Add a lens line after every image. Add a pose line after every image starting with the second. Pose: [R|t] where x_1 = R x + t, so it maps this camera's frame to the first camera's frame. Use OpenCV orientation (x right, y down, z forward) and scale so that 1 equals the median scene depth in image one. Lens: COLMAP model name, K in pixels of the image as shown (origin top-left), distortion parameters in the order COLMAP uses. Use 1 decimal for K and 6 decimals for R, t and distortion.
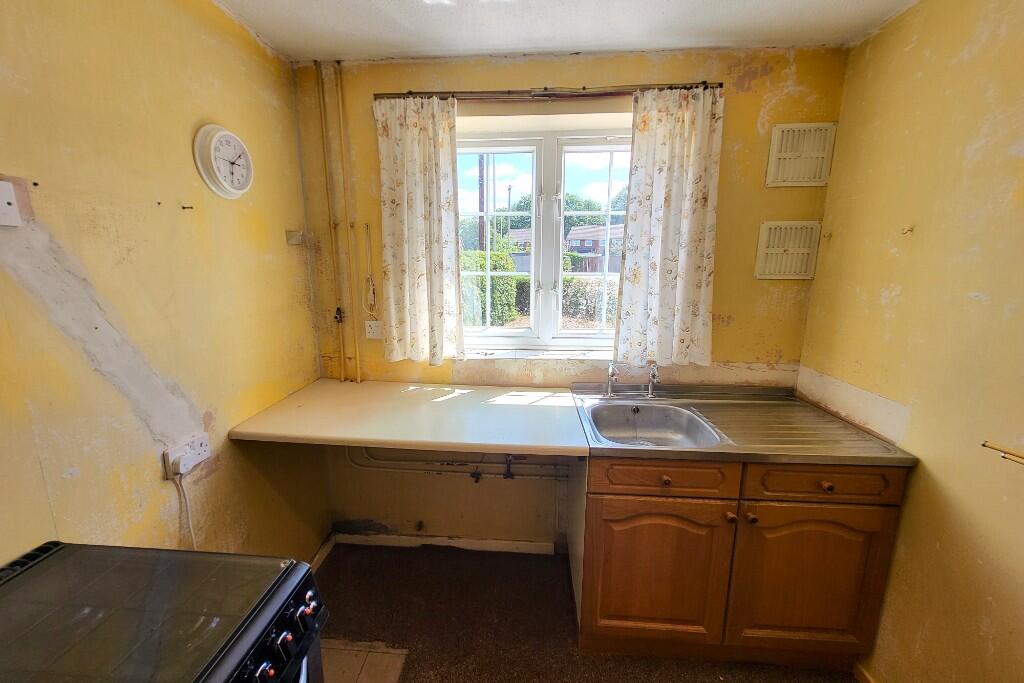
lens RADIAL K [[391.0, 0, 508.7], [0, 391.0, 338.7], [0, 0, 1]] dist [0.000927, 0.000046]
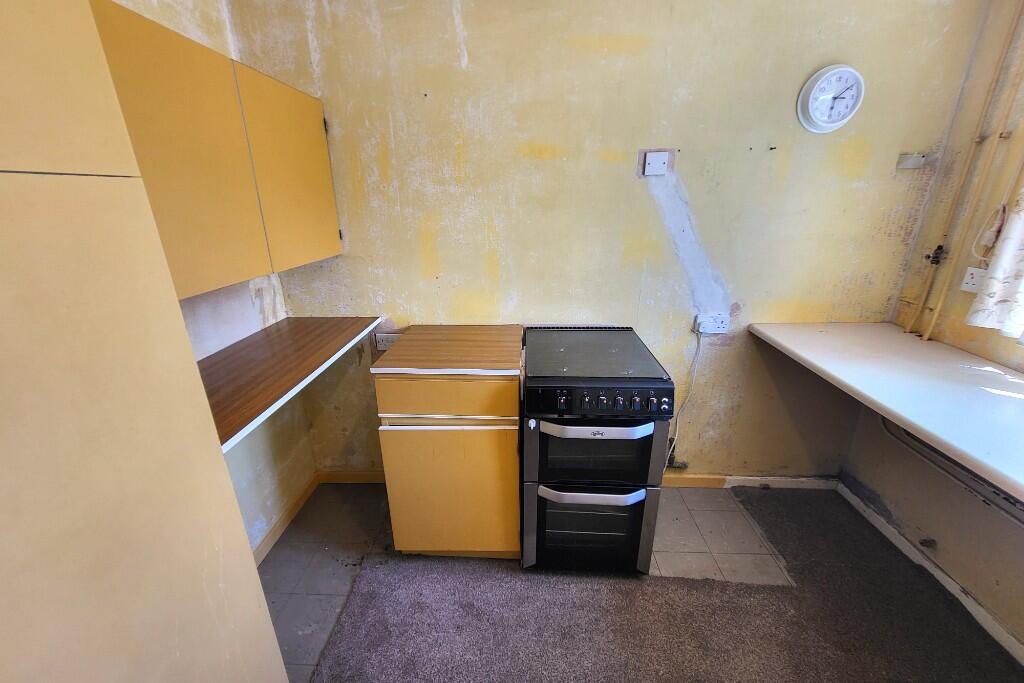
lens RADIAL K [[403.4, 0, 512.0], [0, 403.4, 341.5], [0, 0, 1]] dist [-0.011982, -0.000138]
pose [[0.043782, 0.334615, -0.941337, 0.399137], [-0.170741, 0.930884, 0.322958, -0.008334], [0.984343, 0.146585, 0.097889, 0.059184]]
